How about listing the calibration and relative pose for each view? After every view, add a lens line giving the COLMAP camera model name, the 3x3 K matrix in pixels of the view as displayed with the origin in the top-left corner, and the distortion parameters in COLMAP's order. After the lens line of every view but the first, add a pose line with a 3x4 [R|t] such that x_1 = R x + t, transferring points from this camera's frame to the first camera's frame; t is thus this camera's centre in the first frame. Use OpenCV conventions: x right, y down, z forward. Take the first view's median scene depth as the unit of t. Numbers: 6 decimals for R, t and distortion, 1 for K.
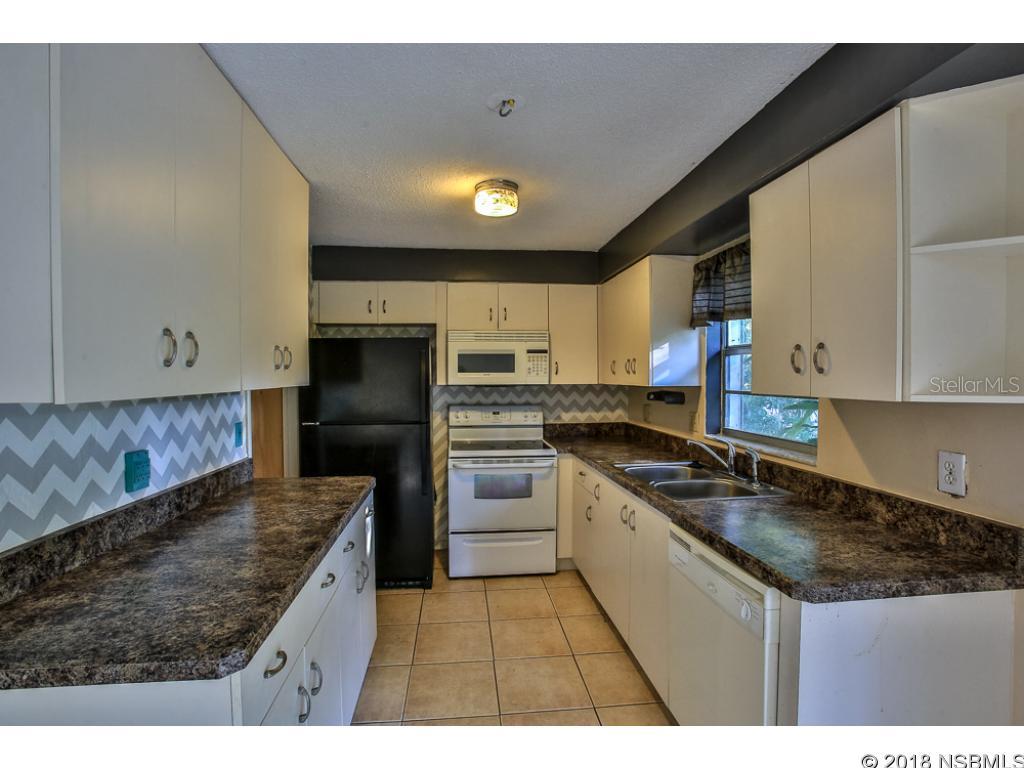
lens RADIAL K [[498.8, 0, 506.7], [0, 498.8, 384.6], [0, 0, 1]] dist [-0.052562, 0.013116]
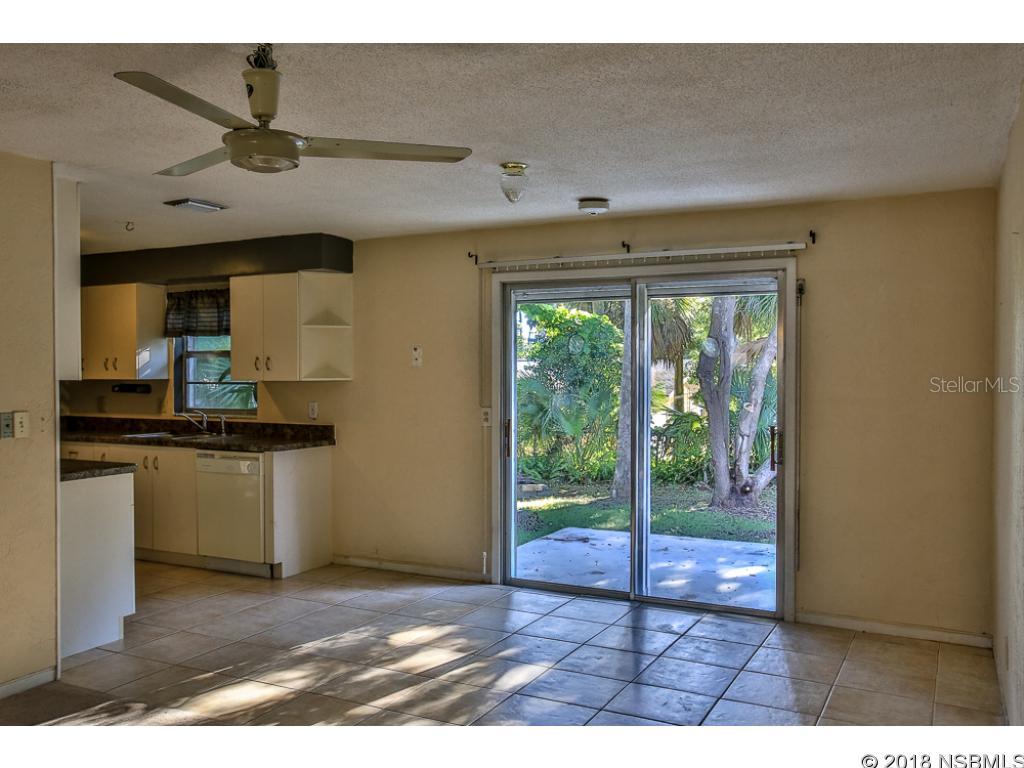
lens RADIAL K [[870.3, 0, 510.0], [0, 870.3, 387.2], [0, 0, 1]] dist [-0.031745, -0.004371]
pose [[0.554039, -0.005576, 0.832472, -1.040688], [0.010812, 0.999941, -0.000498, 0.035021], [-0.832421, 0.009277, 0.554067, -1.081394]]
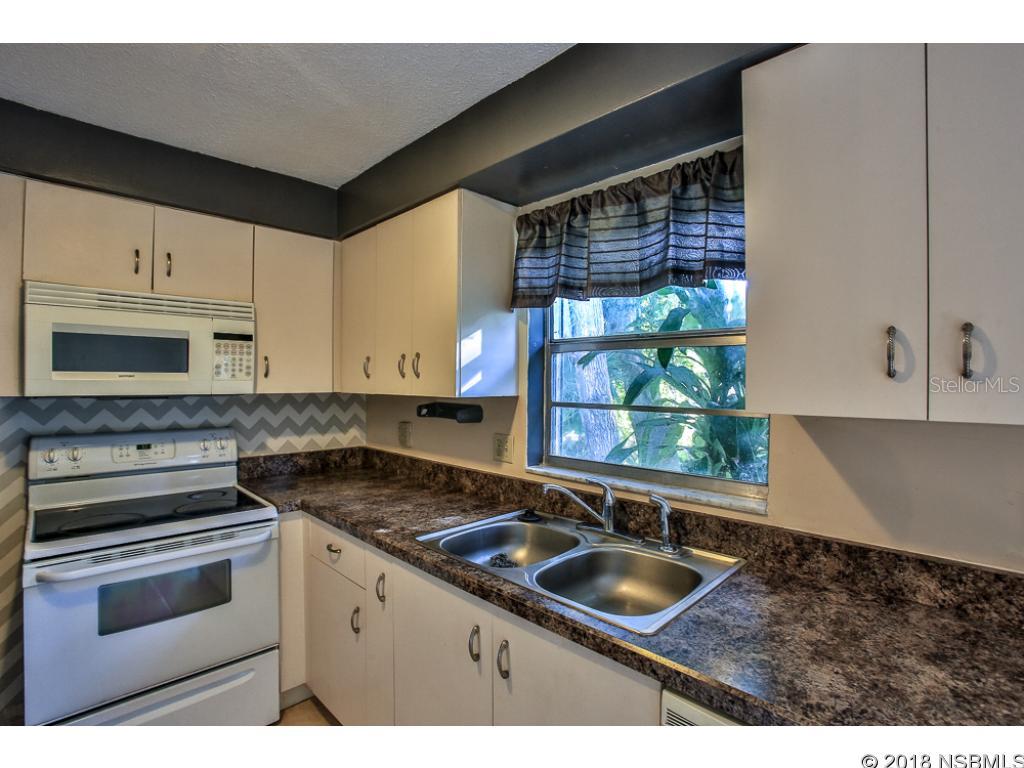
lens RADIAL K [[498.8, 0, 507.4], [0, 498.8, 382.7], [0, 0, 1]] dist [-0.052562, 0.013116]
pose [[0.788349, 0.007389, 0.615185, -0.044515], [0.002263, 0.999886, -0.014909, -0.005167], [-0.615225, 0.013146, 0.788242, 0.433942]]
